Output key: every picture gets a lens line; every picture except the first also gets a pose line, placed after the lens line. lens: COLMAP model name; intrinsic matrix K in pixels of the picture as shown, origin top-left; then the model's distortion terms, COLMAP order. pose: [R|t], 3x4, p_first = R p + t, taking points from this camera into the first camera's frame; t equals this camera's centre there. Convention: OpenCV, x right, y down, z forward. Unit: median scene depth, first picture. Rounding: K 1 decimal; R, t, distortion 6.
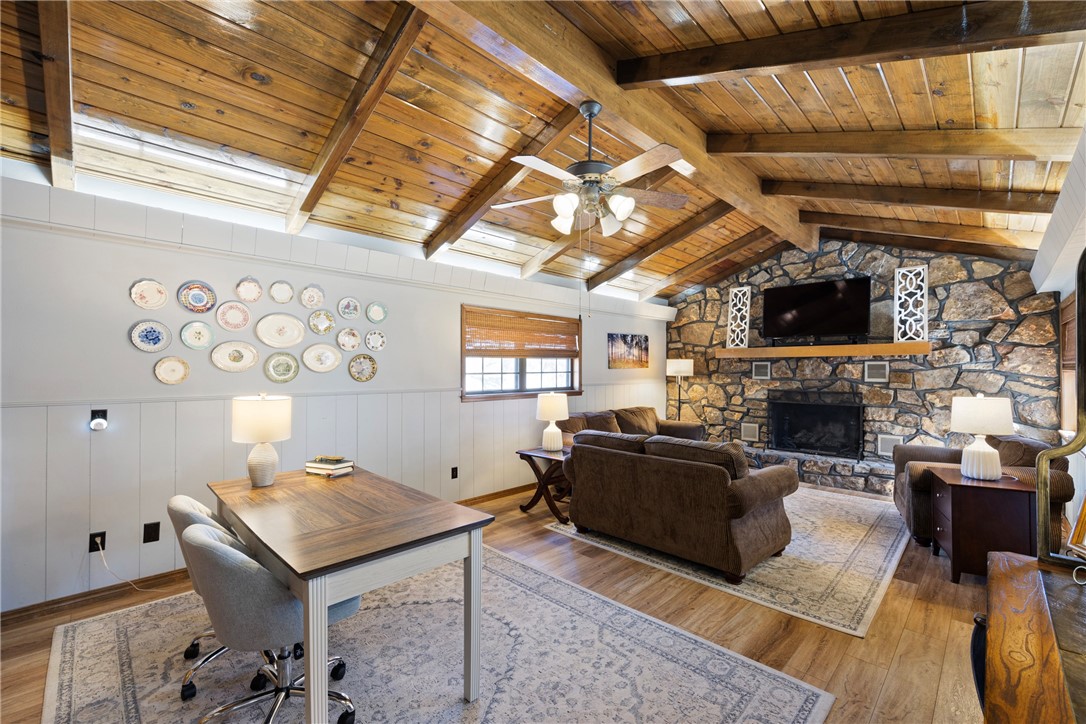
lens RADIAL K [[443.5, 0, 553.5], [0, 443.5, 366.4], [0, 0, 1]] dist [-0.005310, 0.000976]
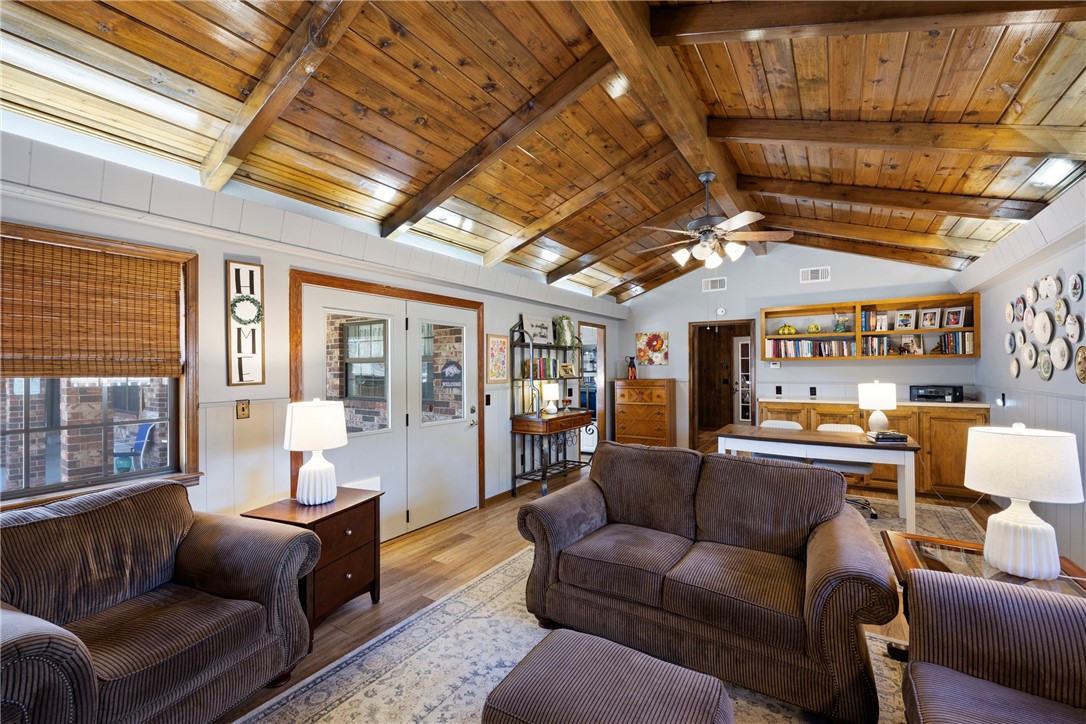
lens RADIAL K [[443.5, 0, 546.0], [0, 443.5, 360.6], [0, 0, 1]] dist [-0.005310, 0.000976]
pose [[-0.980122, 0.000555, -0.198394, 0.418081], [0.005093, 0.999737, -0.022364, 0.005325], [0.198329, -0.022930, -0.979867, 1.114018]]
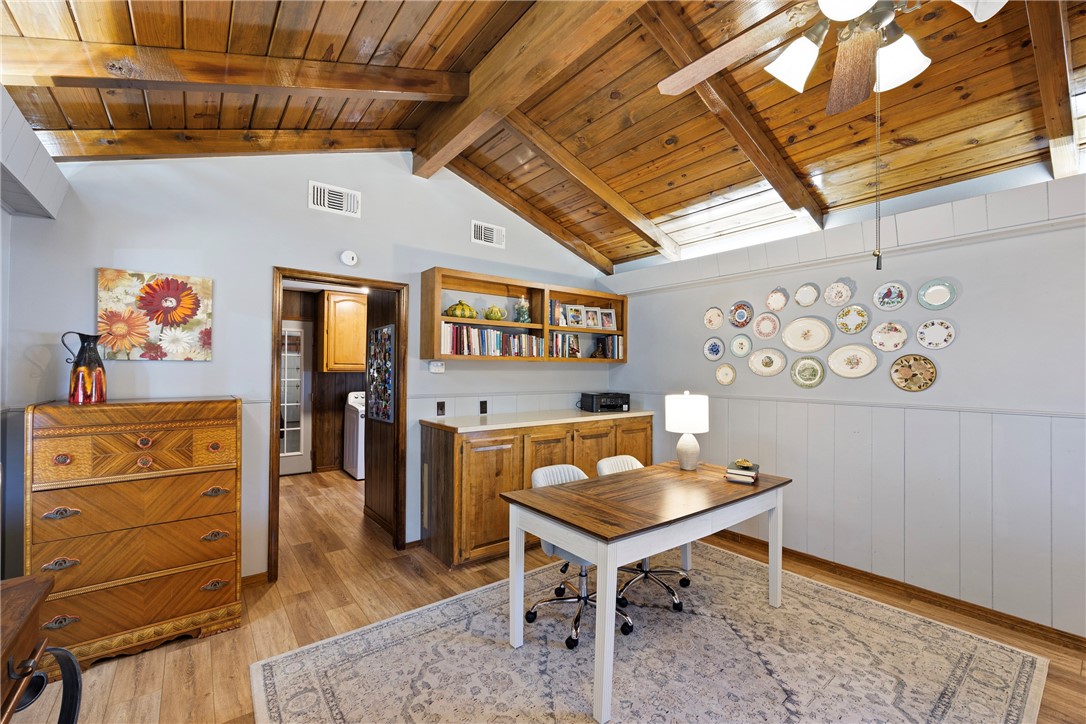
lens RADIAL K [[443.5, 0, 538.8], [0, 443.5, 366.1], [0, 0, 1]] dist [-0.005310, 0.000976]
pose [[-0.128544, -0.013452, -0.991613, 0.270755], [-0.001805, 0.999910, -0.013331, 0.001883], [0.991702, 0.000076, -0.128557, 0.340506]]
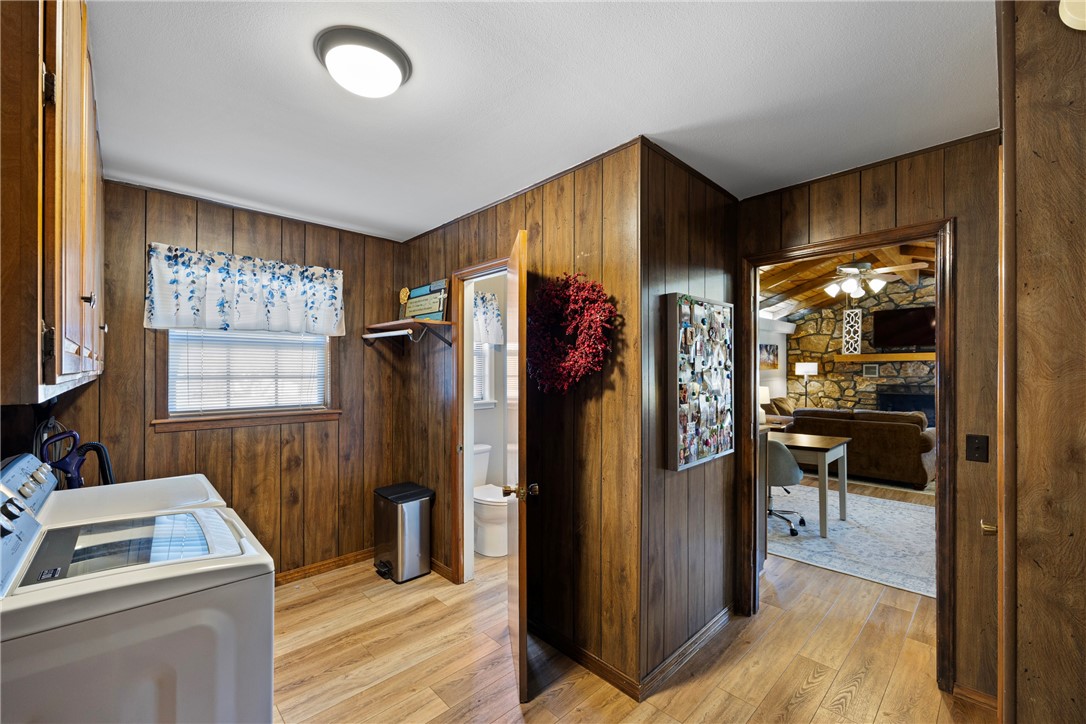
lens RADIAL K [[443.5, 0, 540.2], [0, 443.5, 369.1], [0, 0, 1]] dist [-0.005310, 0.000976]
pose [[0.999619, -0.006804, -0.026756, -0.545254], [0.006909, 0.999969, 0.003835, -0.008190], [0.026729, -0.004019, 0.999635, -0.416523]]
